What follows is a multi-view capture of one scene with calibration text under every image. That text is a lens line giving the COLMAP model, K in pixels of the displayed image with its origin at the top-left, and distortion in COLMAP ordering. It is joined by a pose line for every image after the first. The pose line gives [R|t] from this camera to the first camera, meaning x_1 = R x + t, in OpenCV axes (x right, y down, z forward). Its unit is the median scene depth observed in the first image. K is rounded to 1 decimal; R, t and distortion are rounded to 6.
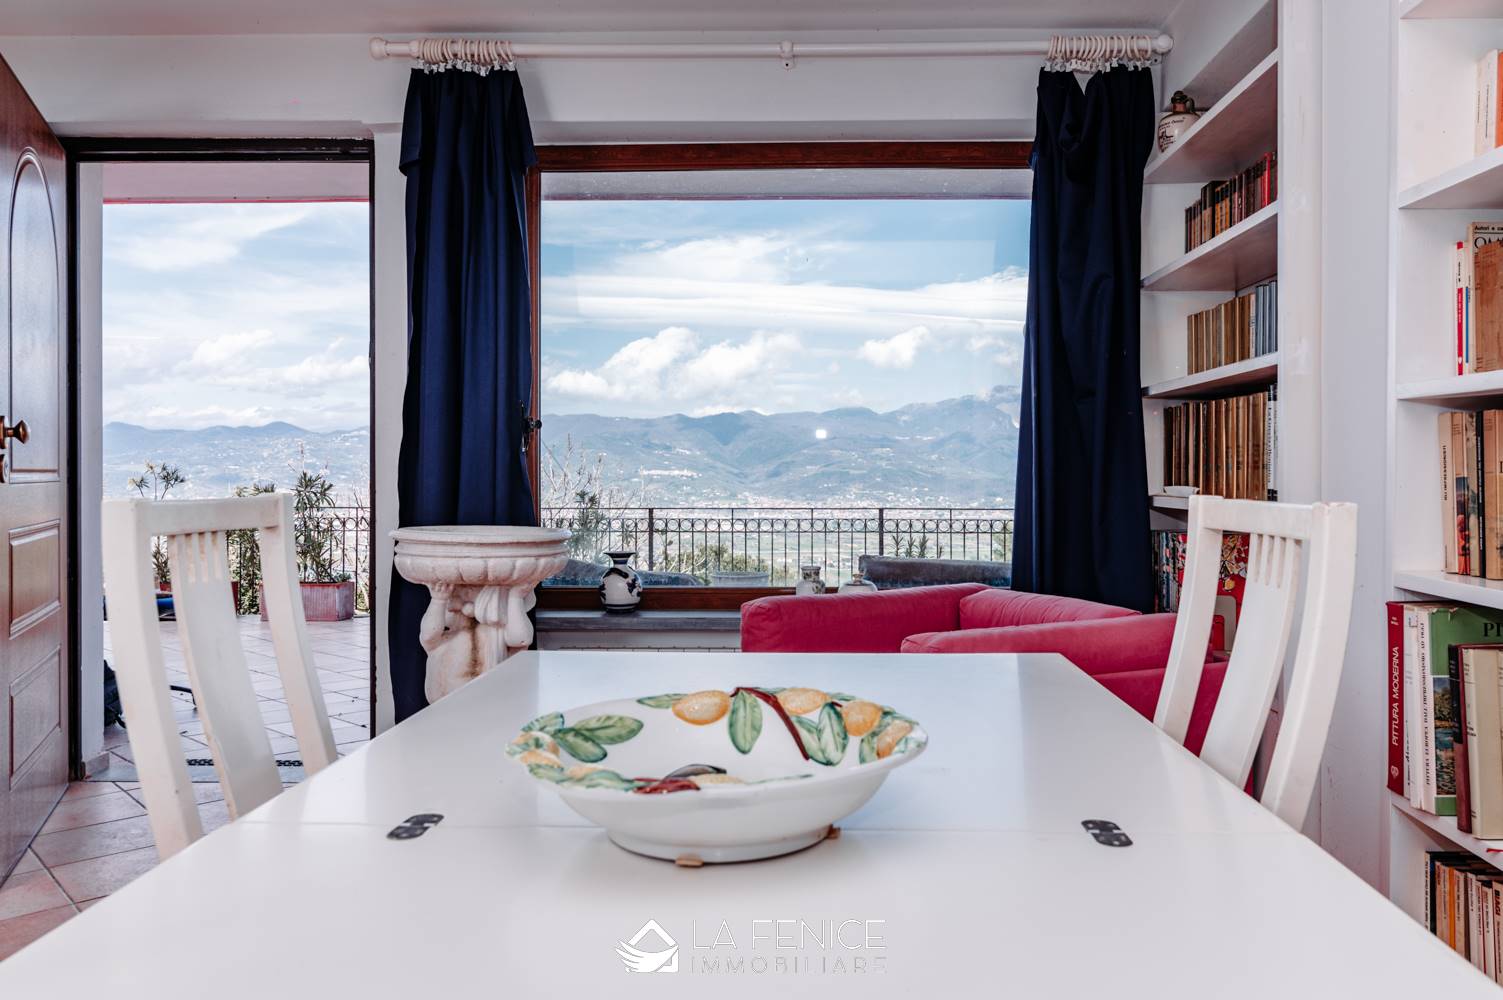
lens RADIAL K [[1138.4, 0, 793.8], [0, 1138.4, 470.5], [0, 0, 1]] dist [0.001892, -0.001049]
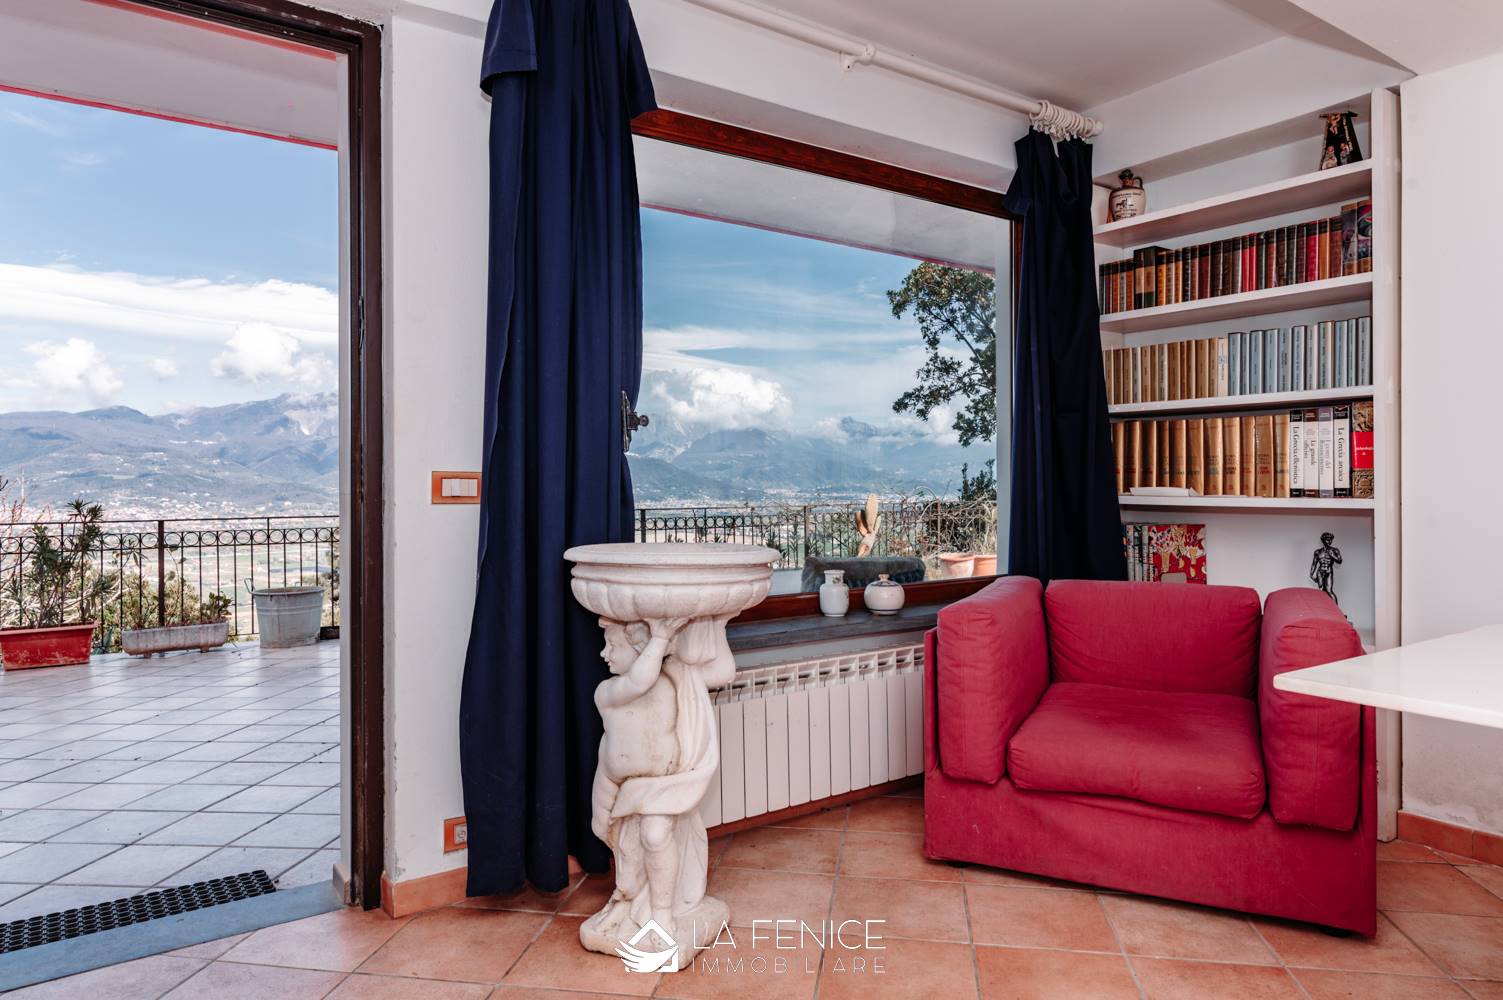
lens RADIAL K [[997.7, 0, 772.5], [0, 997.7, 483.6], [0, 0, 1]] dist [-0.001590, -0.000536]
pose [[0.788348, -0.006652, 0.615193, -0.609886], [0.001424, 0.999959, 0.008988, -0.000569], [-0.615228, -0.006209, 0.788325, 0.361921]]
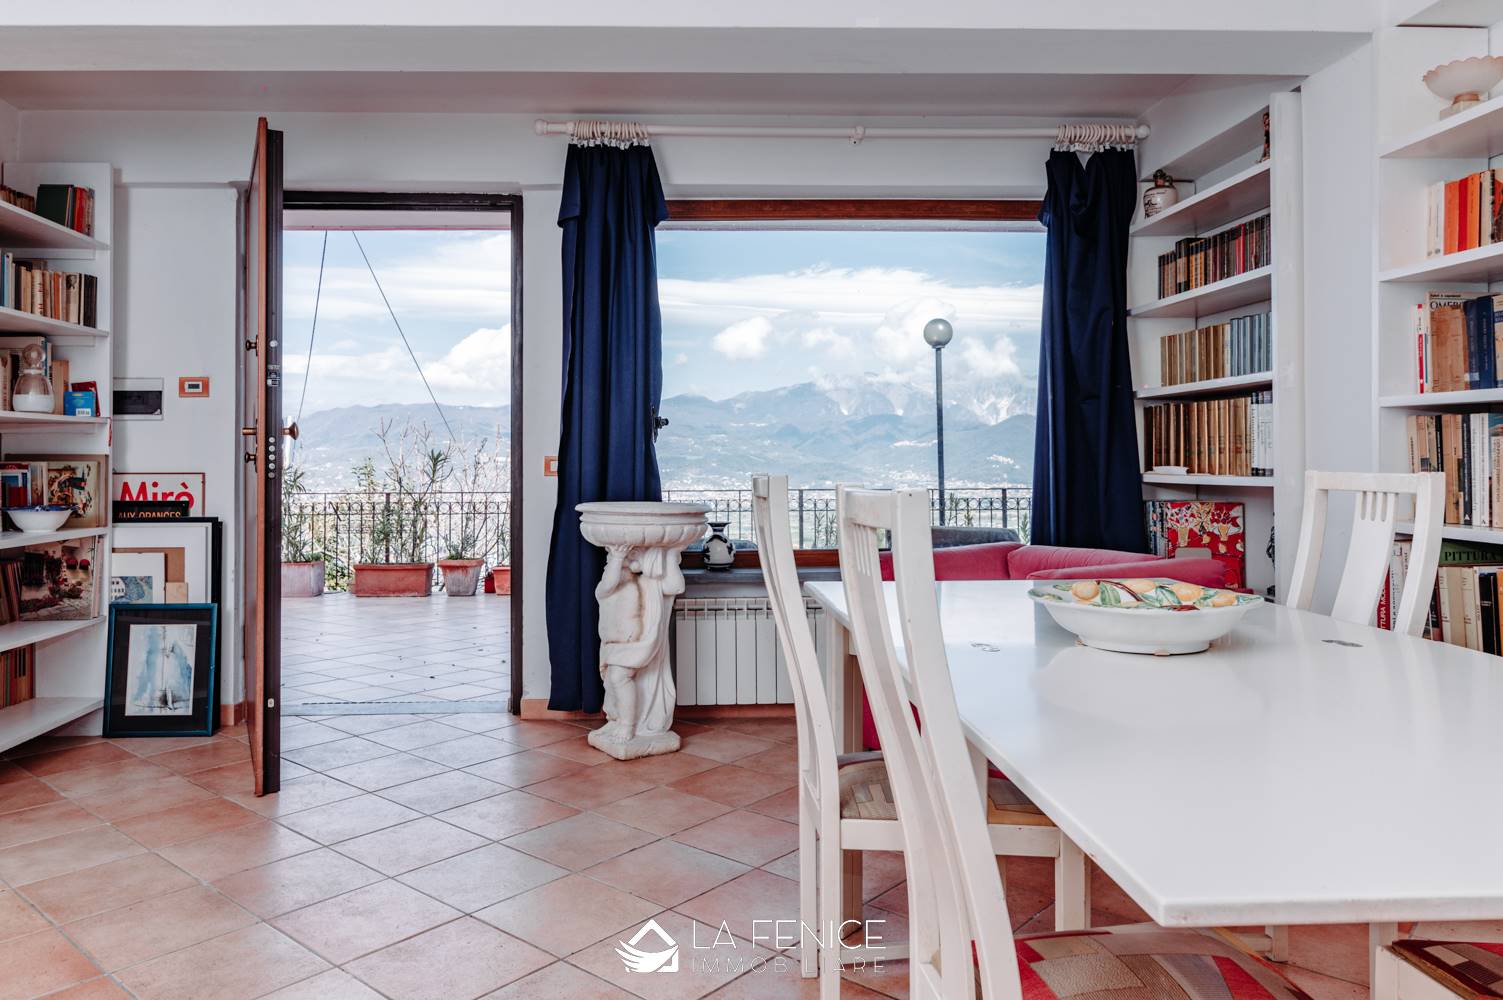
lens RADIAL K [[1106.8, 0, 689.2], [0, 1106.8, 440.6], [0, 0, 1]] dist [0.006375, -0.004294]
pose [[0.997943, -0.006250, 0.063806, -0.281509], [0.007151, 0.999878, -0.013902, -0.002205], [-0.063711, 0.014329, 0.997866, -0.241075]]
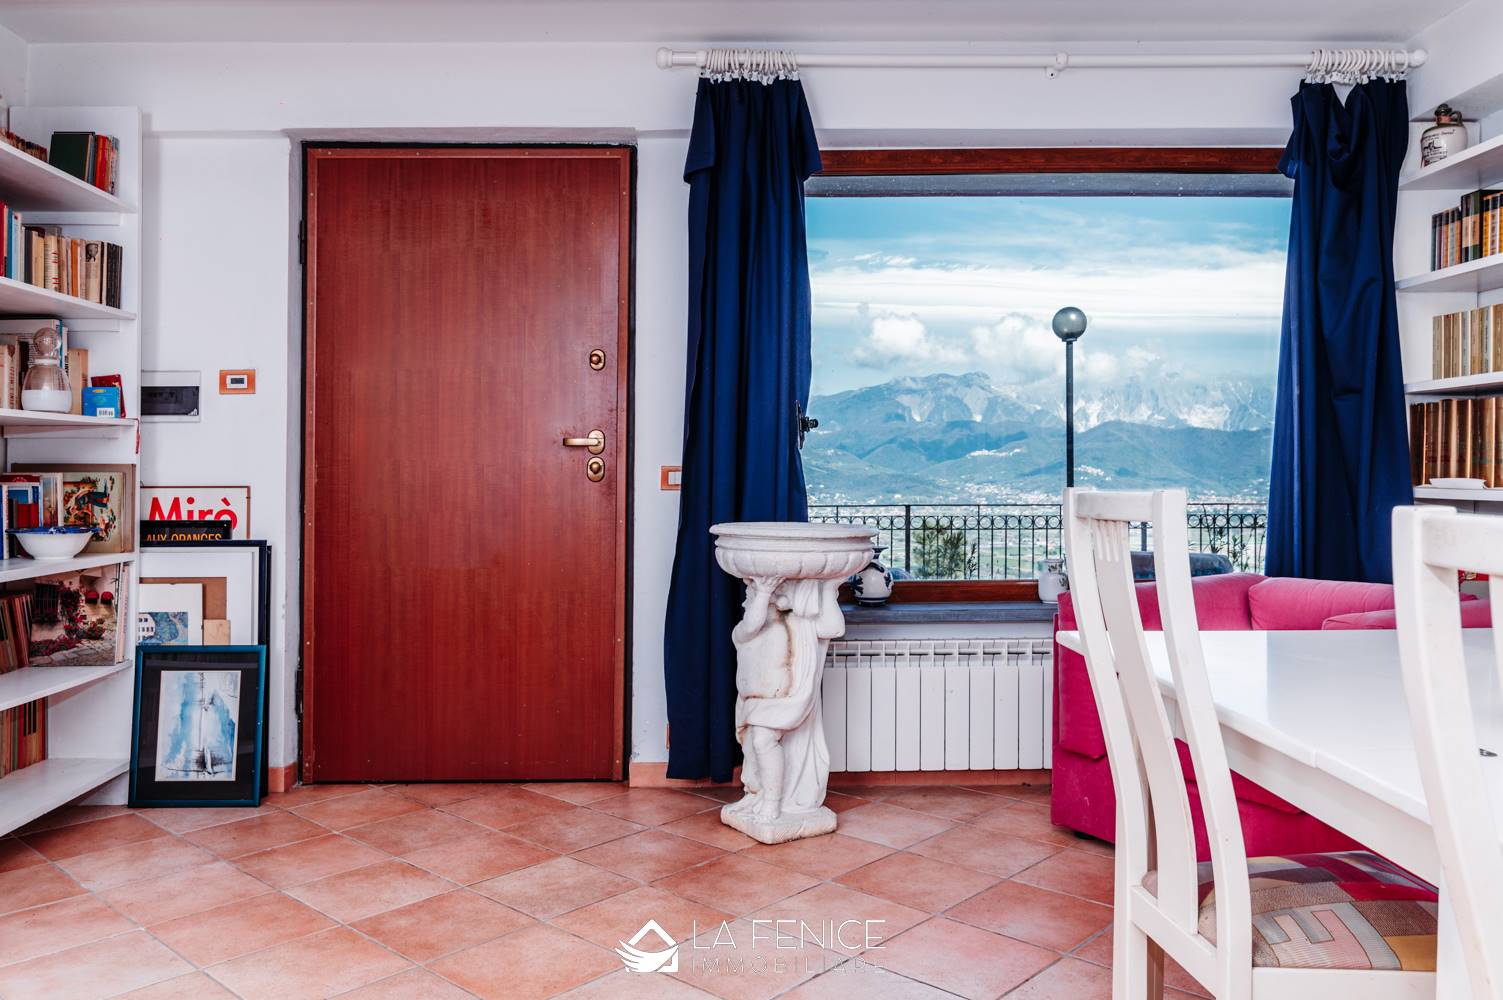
lens RADIAL K [[1211.0, 0, 706.9], [0, 1211.0, 451.4], [0, 0, 1]] dist [0.001382, 0.000967]
pose [[0.999291, -0.006982, 0.036996, -0.370785], [0.007468, 0.999887, -0.013022, -0.001632], [-0.036901, 0.013289, 0.999231, -0.087523]]
